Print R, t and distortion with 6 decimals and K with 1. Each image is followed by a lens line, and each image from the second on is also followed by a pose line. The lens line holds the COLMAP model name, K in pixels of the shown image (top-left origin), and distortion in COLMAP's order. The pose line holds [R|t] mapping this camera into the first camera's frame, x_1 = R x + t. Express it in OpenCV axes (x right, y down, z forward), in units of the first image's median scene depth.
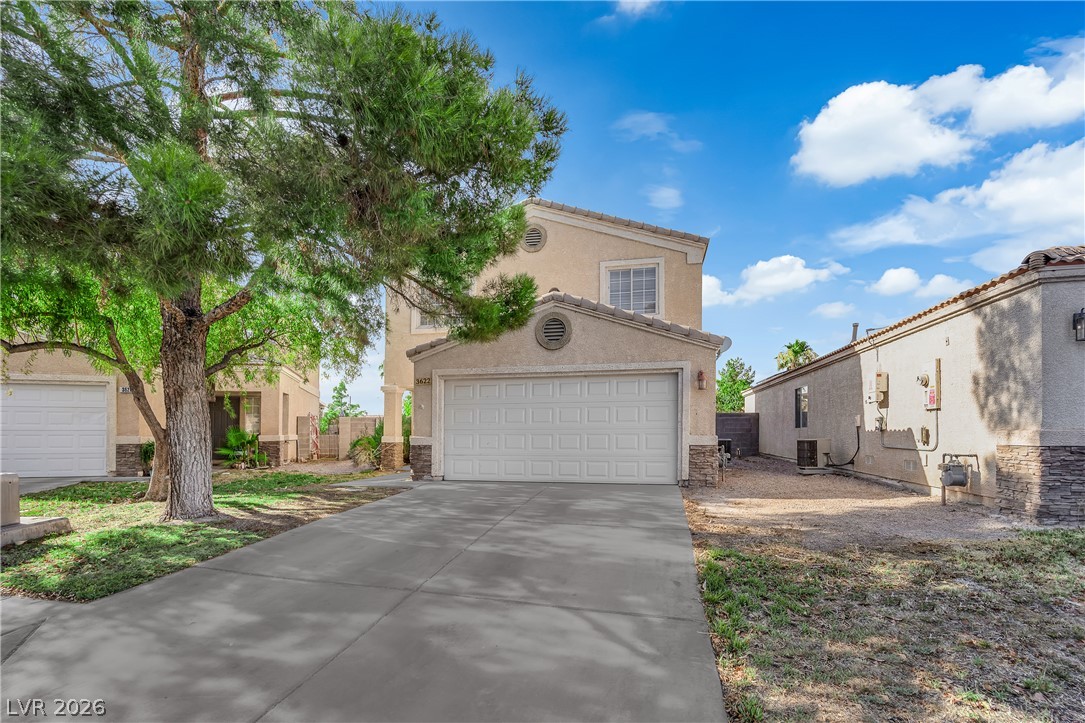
lens RADIAL K [[588.5, 0, 542.5], [0, 588.5, 361.5], [0, 0, 1]] dist [-0.002492, -0.000244]
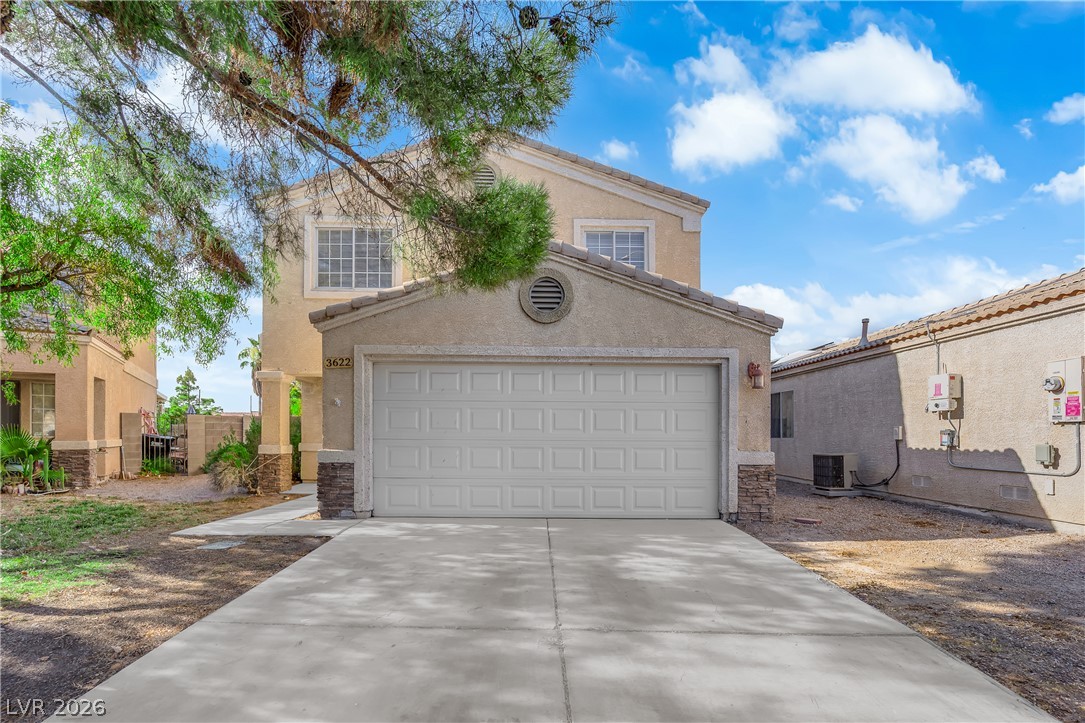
lens RADIAL K [[545.0, 0, 538.3], [0, 545.0, 412.1], [0, 0, 1]] dist [-0.014316, -0.000948]
pose [[0.968801, 0.021329, 0.246920, -0.137778], [-0.041617, 0.996144, 0.077238, 0.032433], [-0.244321, -0.085105, 0.965953, 0.376482]]
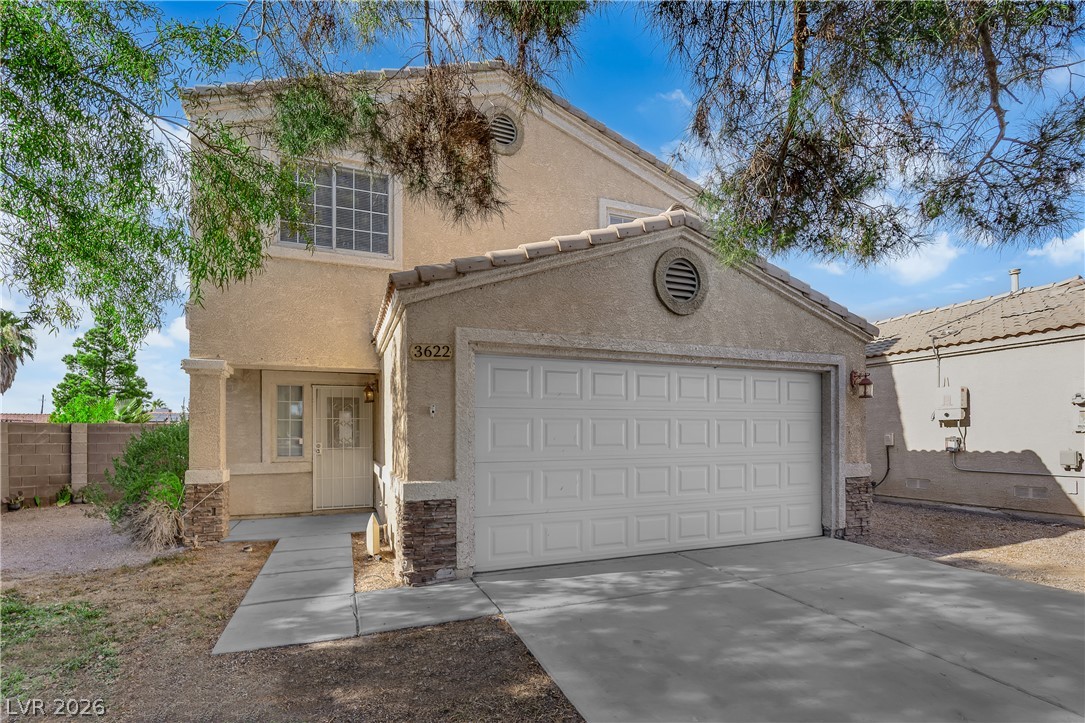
lens RADIAL K [[545.0, 0, 538.3], [0, 545.0, 412.1], [0, 0, 1]] dist [-0.014316, -0.000948]
pose [[0.808444, 0.024201, 0.588075, -0.374455], [-0.070672, 0.995917, 0.056170, 0.049765], [-0.584314, -0.086971, 0.806854, 0.633337]]
